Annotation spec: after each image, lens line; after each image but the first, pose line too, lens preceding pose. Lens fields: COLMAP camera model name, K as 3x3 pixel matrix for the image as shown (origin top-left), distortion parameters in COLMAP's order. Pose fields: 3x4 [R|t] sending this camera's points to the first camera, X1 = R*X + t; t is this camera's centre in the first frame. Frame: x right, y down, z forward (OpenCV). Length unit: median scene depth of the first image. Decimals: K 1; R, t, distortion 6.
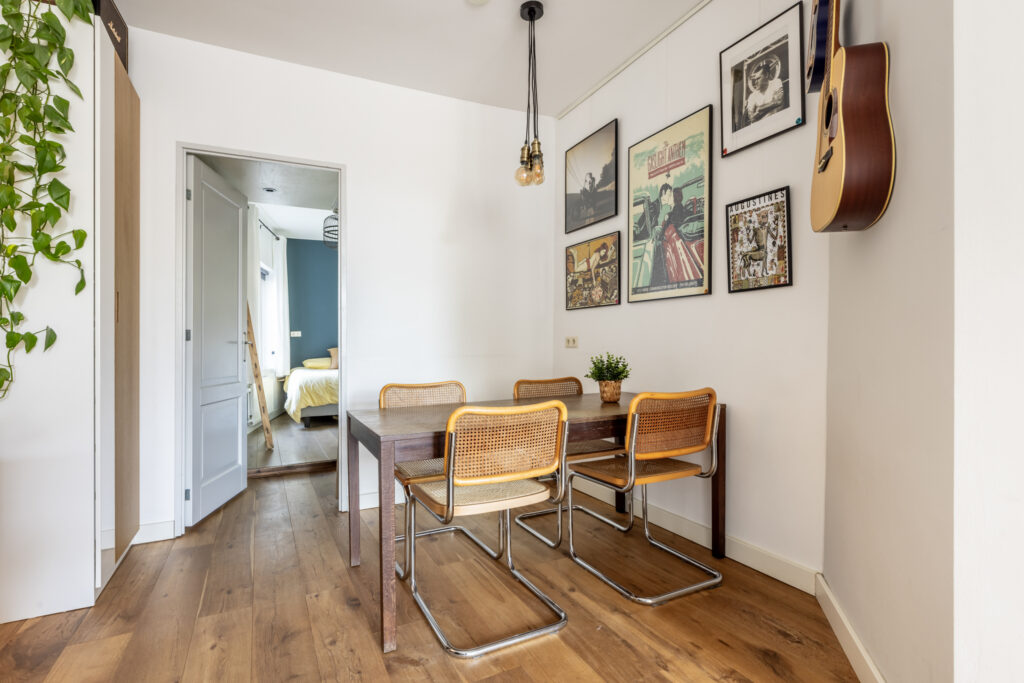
lens RADIAL K [[506.5, 0, 516.5], [0, 506.5, 332.0], [0, 0, 1]] dist [0.003854, -0.000003]
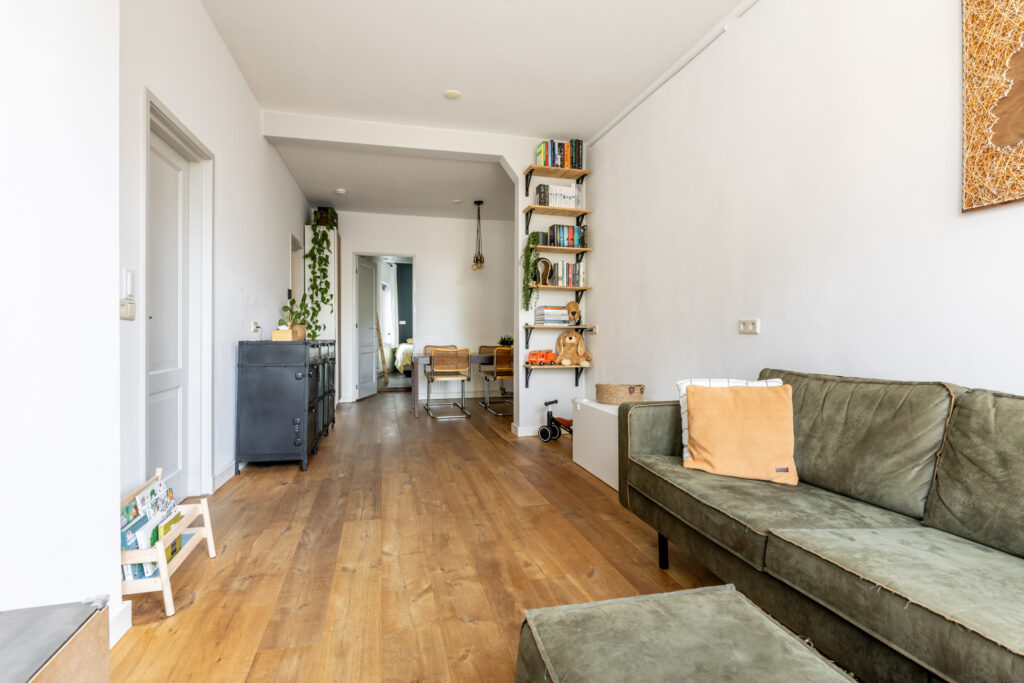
lens RADIAL K [[506.5, 0, 510.9], [0, 506.5, 345.6], [0, 0, 1]] dist [0.003854, -0.000003]
pose [[0.976057, 0.021160, -0.216484, 0.587402], [-0.009215, 0.998386, 0.056037, -0.037948], [0.217321, -0.052700, 0.974677, -1.165122]]
